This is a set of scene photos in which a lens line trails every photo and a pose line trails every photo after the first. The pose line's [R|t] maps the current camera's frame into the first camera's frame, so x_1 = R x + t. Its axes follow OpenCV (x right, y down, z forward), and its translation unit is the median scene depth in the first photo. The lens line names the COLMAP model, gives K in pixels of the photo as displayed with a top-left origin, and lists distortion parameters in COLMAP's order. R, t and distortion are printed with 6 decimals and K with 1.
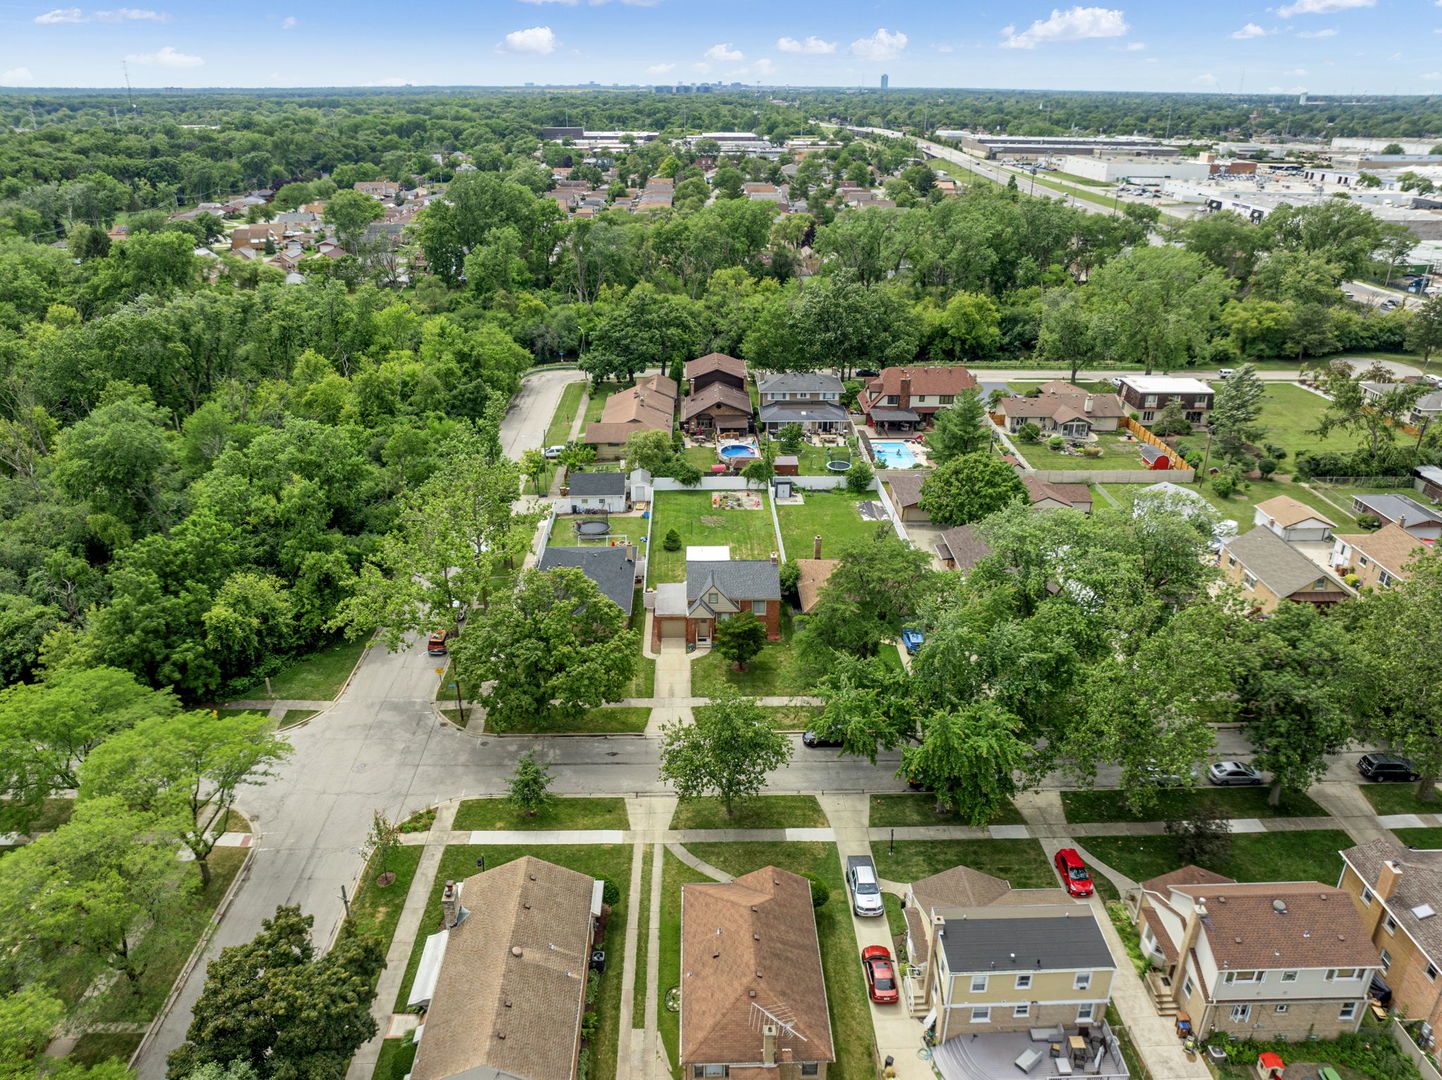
lens RADIAL K [[1022.9, 0, 717.3], [0, 1022.9, 539.7], [0, 0, 1]] dist [-0.053457, 0.018919]
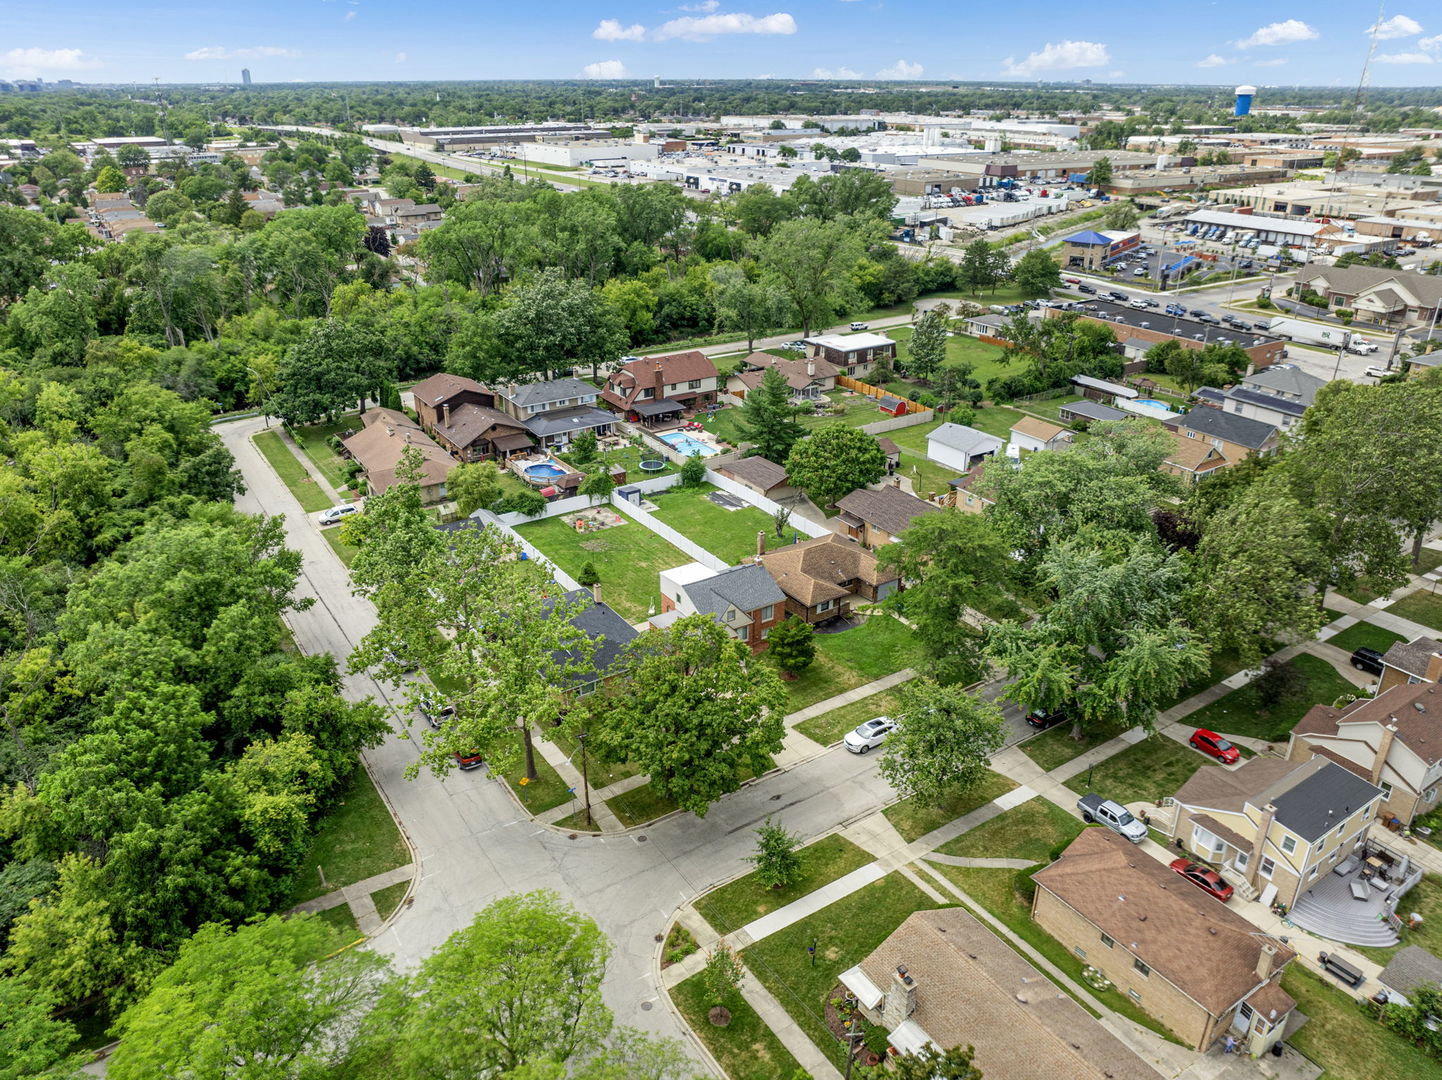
lens RADIAL K [[1022.9, 0, 717.9], [0, 1022.9, 539.3], [0, 0, 1]] dist [-0.053457, 0.018919]
pose [[0.845850, -0.222589, 0.484761, -0.285068], [0.219203, 0.973542, 0.064540, -0.047179], [-0.486301, 0.051670, 0.872262, 0.106532]]
